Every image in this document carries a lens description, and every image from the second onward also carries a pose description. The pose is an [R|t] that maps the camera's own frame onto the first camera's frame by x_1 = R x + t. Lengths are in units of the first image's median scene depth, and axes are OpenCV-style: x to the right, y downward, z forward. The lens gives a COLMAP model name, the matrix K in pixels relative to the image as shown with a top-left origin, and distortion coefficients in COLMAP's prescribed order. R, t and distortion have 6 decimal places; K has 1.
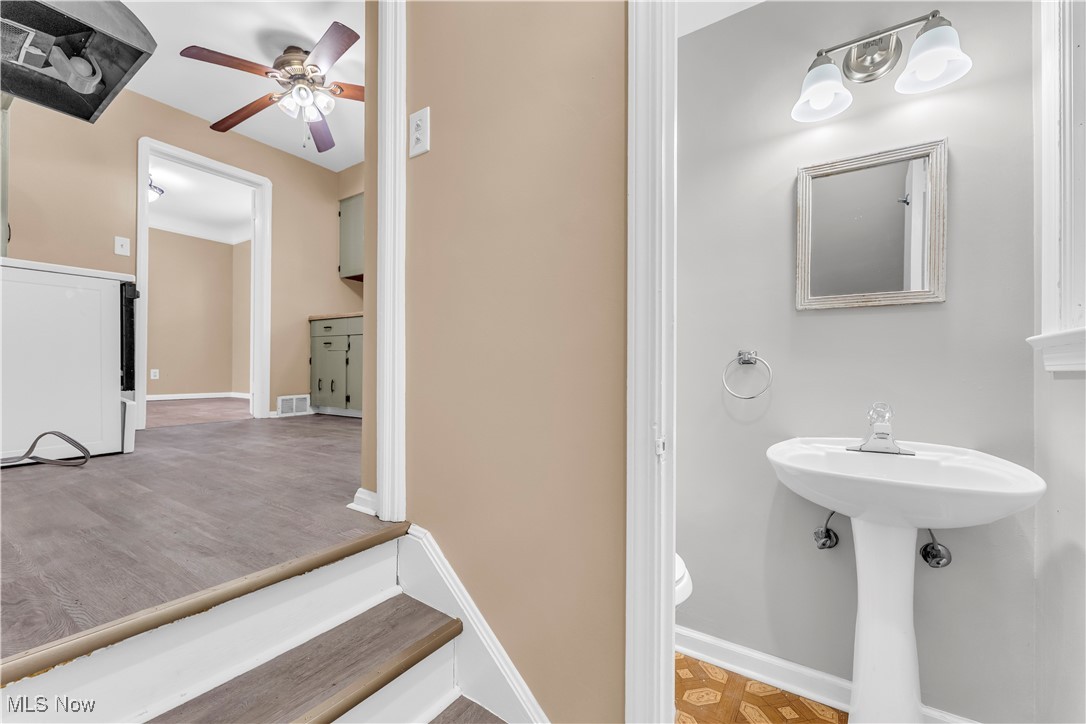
lens RADIAL K [[442.7, 0, 537.2], [0, 442.7, 369.1], [0, 0, 1]] dist [0.001669, 0.000288]
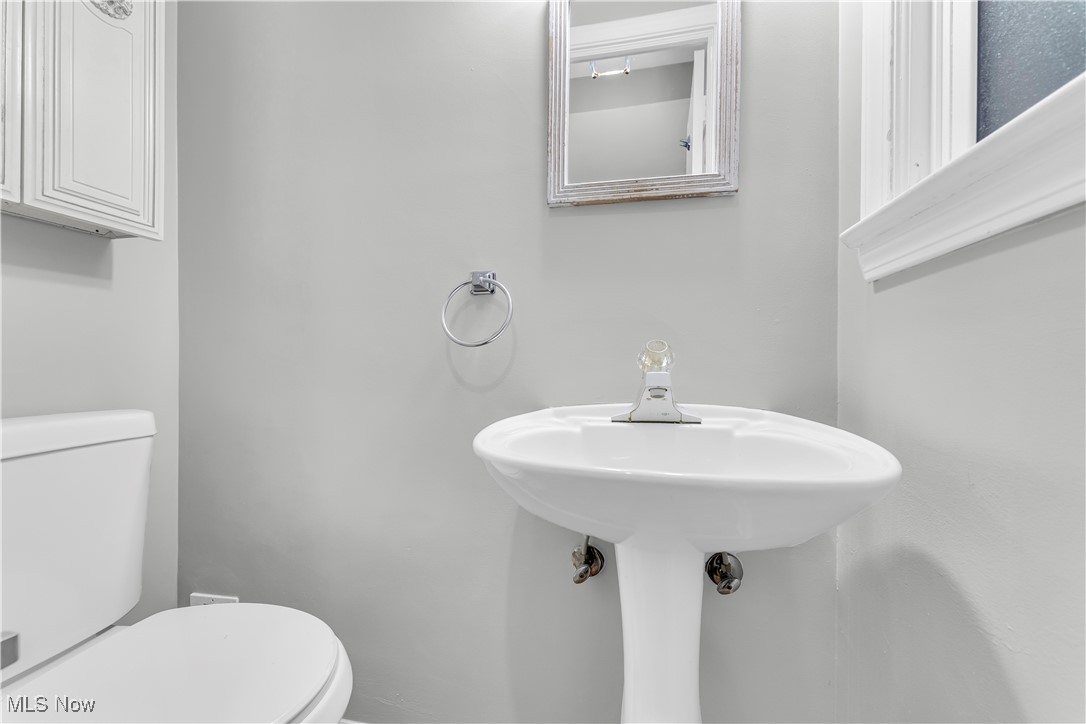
lens RADIAL K [[442.7, 0, 537.2], [0, 442.7, 369.1], [0, 0, 1]] dist [0.001669, 0.000288]
pose [[0.931278, -0.004643, 0.364280, 0.395532], [0.000406, 0.999931, 0.011706, 0.106907], [-0.364309, -0.010754, 0.931216, 0.486541]]
